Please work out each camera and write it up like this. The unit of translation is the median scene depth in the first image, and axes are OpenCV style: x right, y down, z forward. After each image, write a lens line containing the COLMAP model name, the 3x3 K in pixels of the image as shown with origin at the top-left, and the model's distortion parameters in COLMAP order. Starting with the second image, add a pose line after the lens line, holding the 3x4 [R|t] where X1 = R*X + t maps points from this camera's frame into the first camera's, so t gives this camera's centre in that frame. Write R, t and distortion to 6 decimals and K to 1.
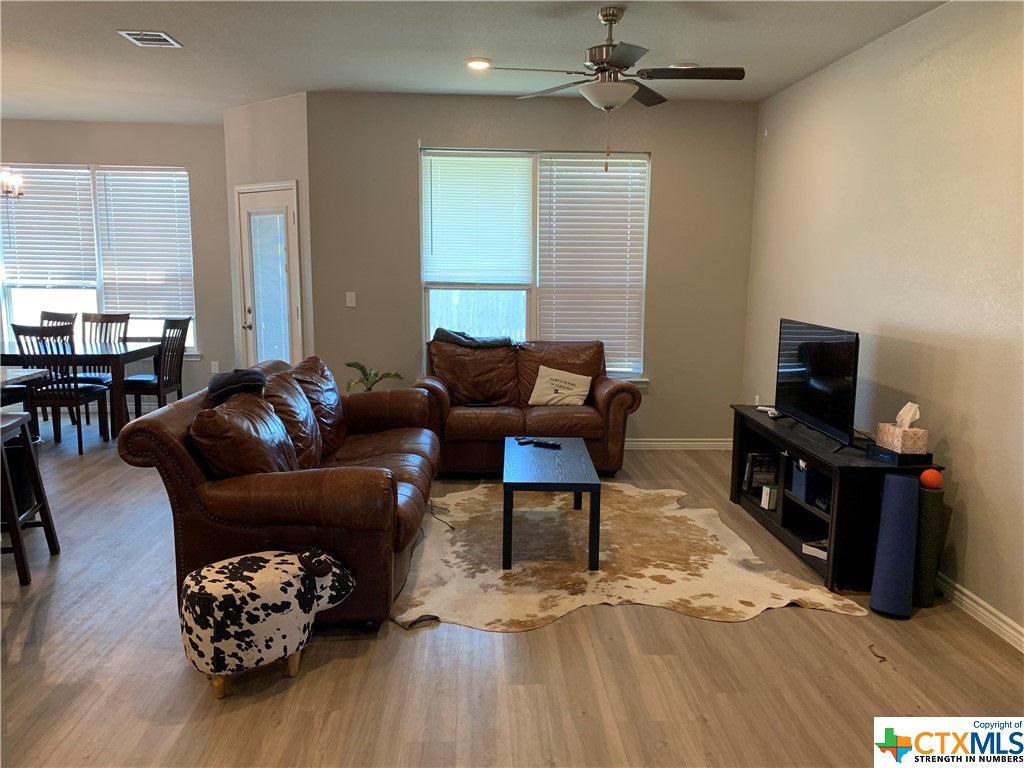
lens RADIAL K [[781.3, 0, 506.9], [0, 781.3, 374.1], [0, 0, 1]] dist [0.061946, -0.077803]
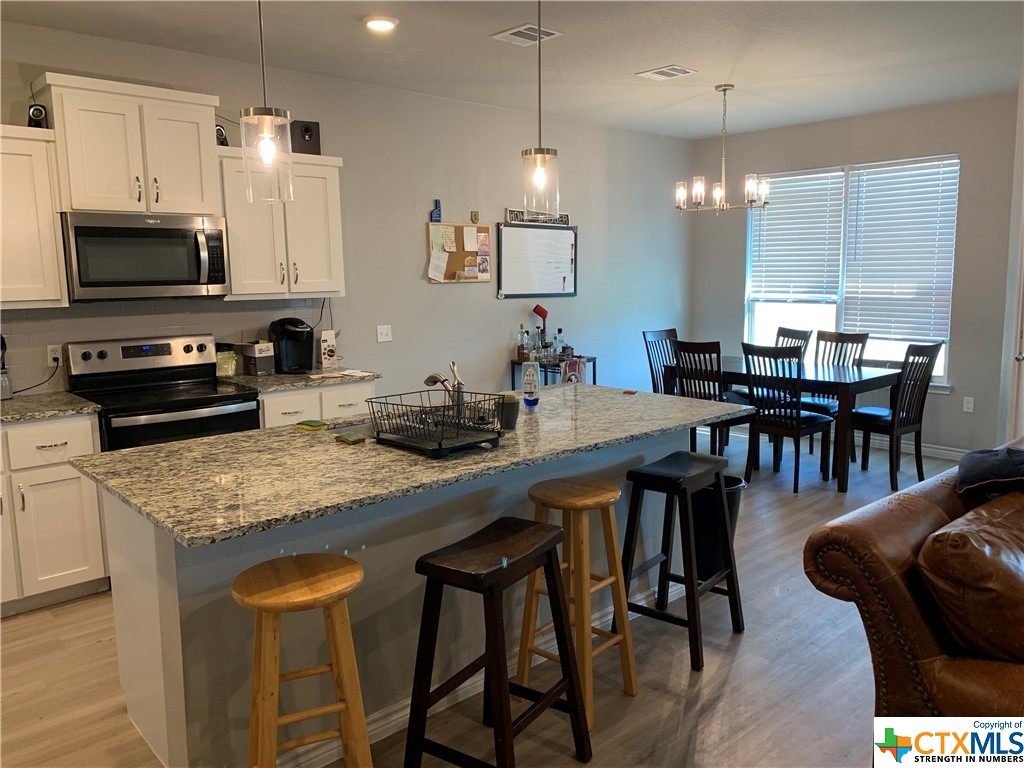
lens RADIAL K [[781.3, 0, 525.7], [0, 781.3, 378.5], [0, 0, 1]] dist [0.061946, -0.077803]
pose [[0.646568, 0.084125, -0.758204, -0.103561], [-0.089174, 0.995422, 0.034400, -0.038218], [0.757627, 0.045370, 0.651109, 0.257547]]
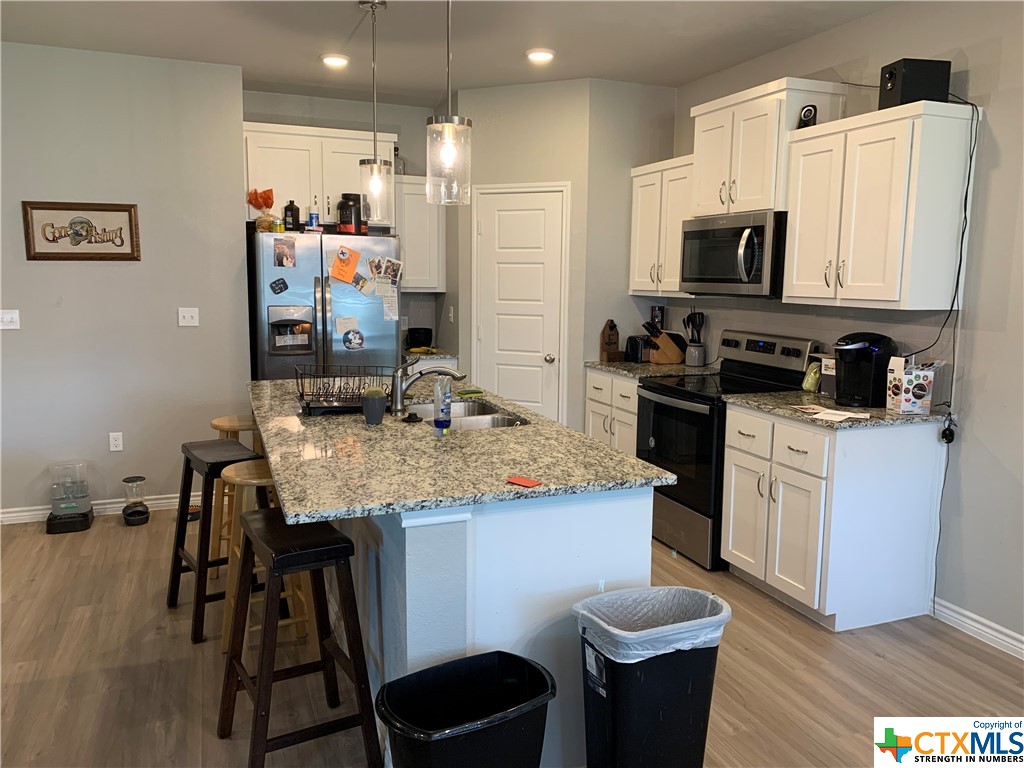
lens RADIAL K [[781.3, 0, 514.3], [0, 781.3, 386.6], [0, 0, 1]] dist [0.061946, -0.077803]
pose [[-0.942621, 0.022929, -0.333077, -0.511289], [-0.074321, 0.958195, 0.276293, -0.199511], [0.325488, 0.285194, -0.901511, 1.337056]]
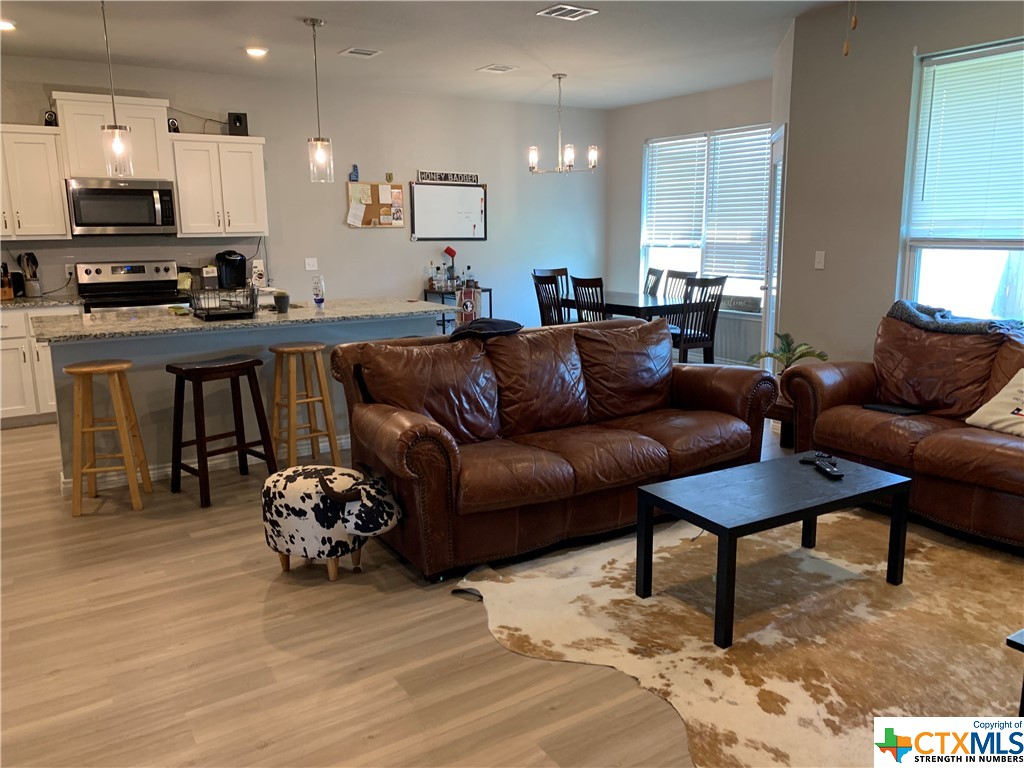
lens RADIAL K [[781.3, 0, 501.7], [0, 781.3, 367.4], [0, 0, 1]] dist [0.061946, -0.077803]
pose [[0.499948, 0.138655, -0.854884, 0.486274], [-0.109179, 0.989316, 0.096609, -0.035553], [0.859146, 0.045036, 0.509745, 0.388886]]
